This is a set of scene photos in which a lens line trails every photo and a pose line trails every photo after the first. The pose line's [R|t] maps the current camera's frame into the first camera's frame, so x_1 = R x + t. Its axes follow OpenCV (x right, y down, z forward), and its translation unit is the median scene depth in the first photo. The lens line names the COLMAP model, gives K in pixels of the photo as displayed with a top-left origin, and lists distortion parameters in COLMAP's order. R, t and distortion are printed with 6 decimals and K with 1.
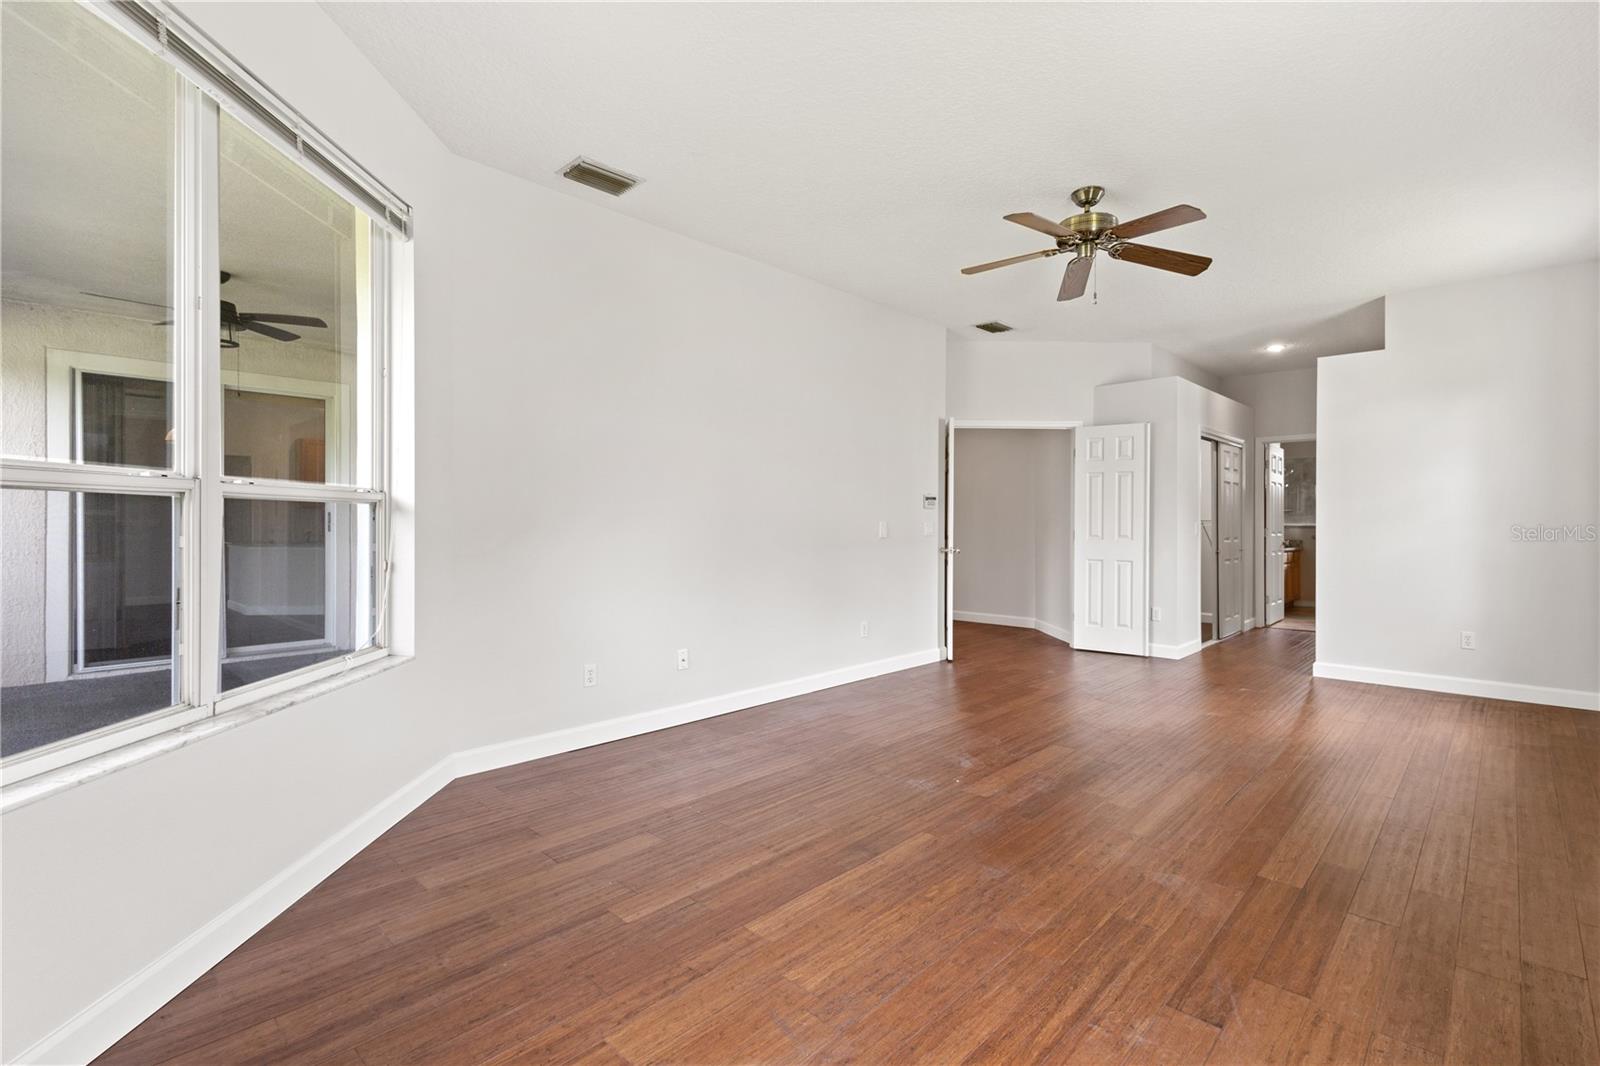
lens RADIAL K [[754.6, 0, 800.0], [0, 754.6, 533.0], [0, 0, 1]] dist [0.001881, 0.000158]
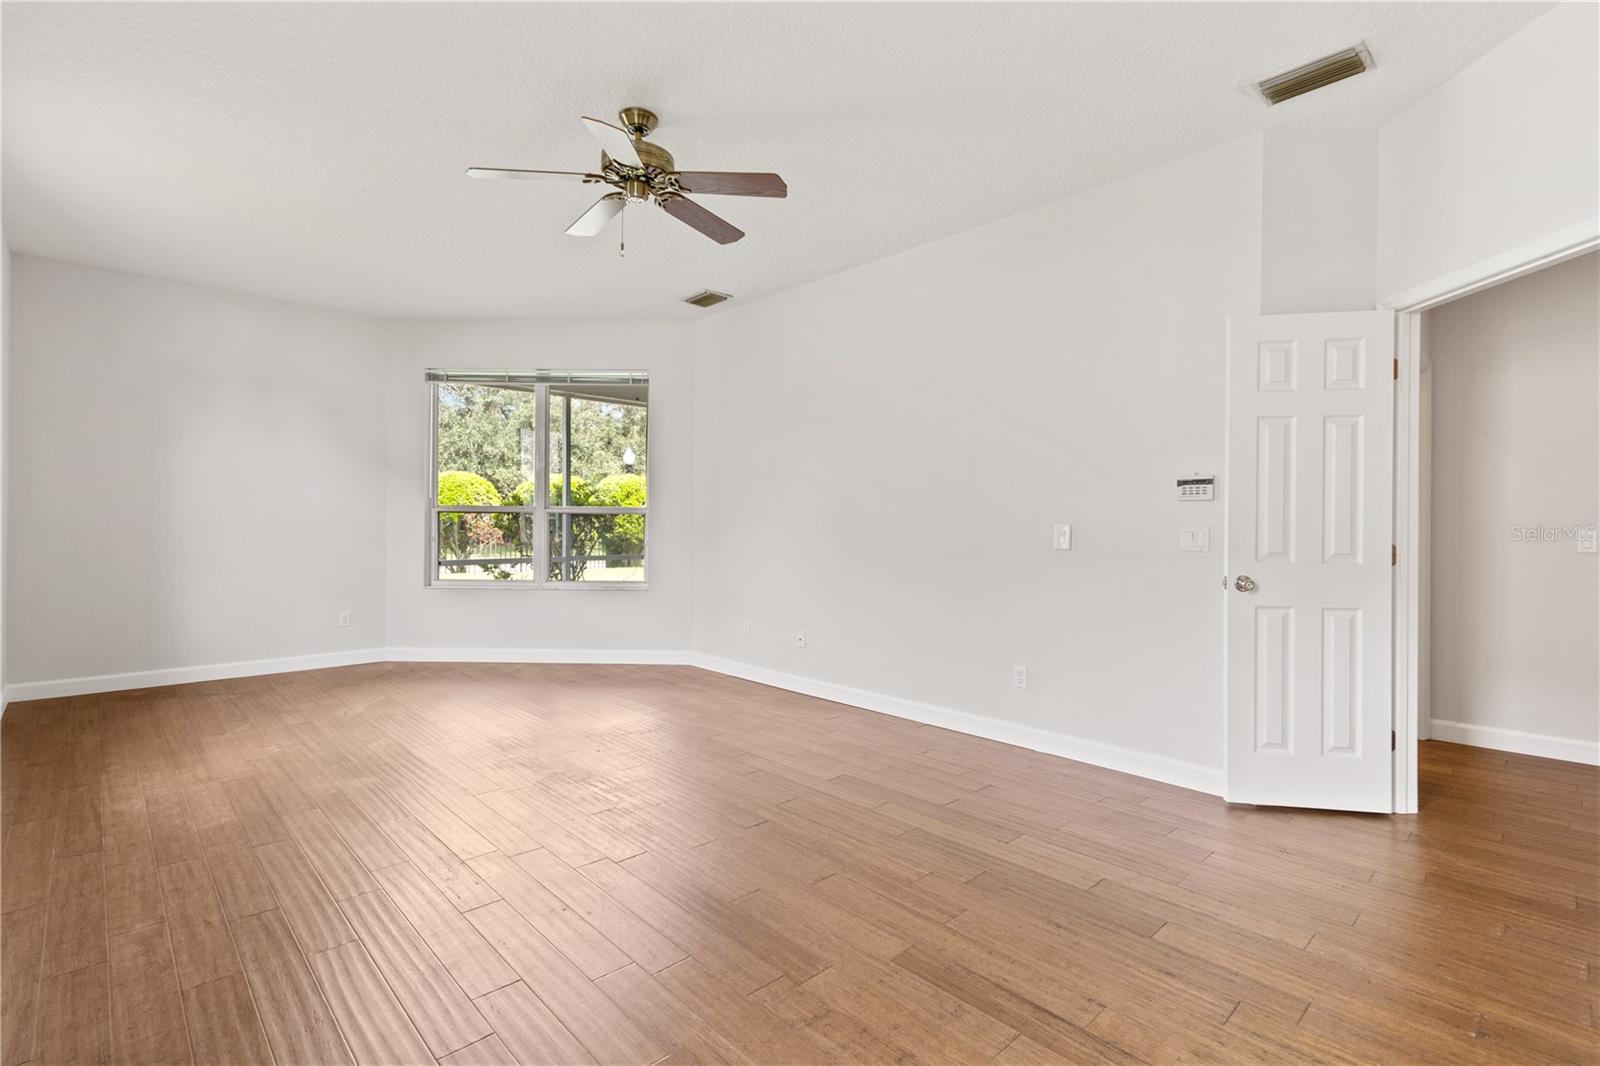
lens RADIAL K [[757.8, 0, 791.5], [0, 757.8, 495.9], [0, 0, 1]] dist [-0.041370, 0.000001]
pose [[-0.024495, -0.041399, -0.998842, 1.141304], [-0.009286, 0.999108, -0.041182, -0.005899], [0.999657, 0.008267, -0.024858, 1.128295]]
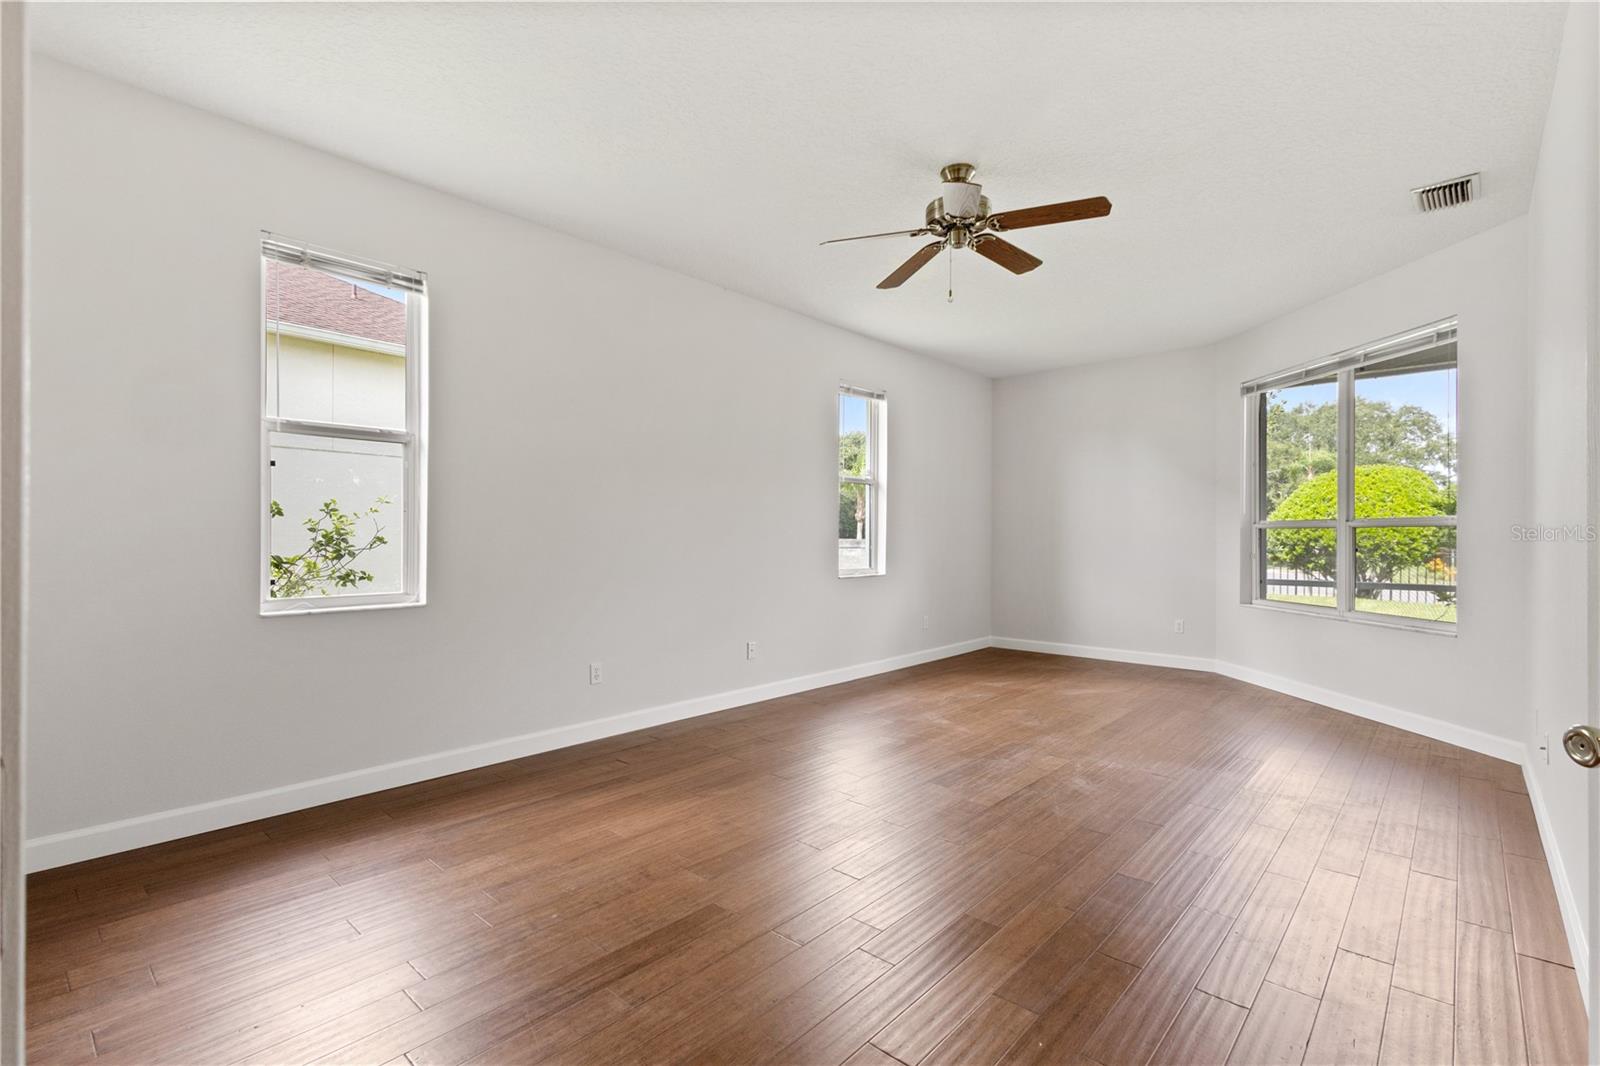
lens RADIAL K [[754.6, 0, 800.0], [0, 754.6, 533.0], [0, 0, 1]] dist [0.001881, 0.000158]
pose [[-0.999429, -0.007566, -0.032934, 0.569526], [-0.007745, 0.999956, 0.005317, -0.019618], [0.032892, 0.005569, -0.999443, 1.809552]]
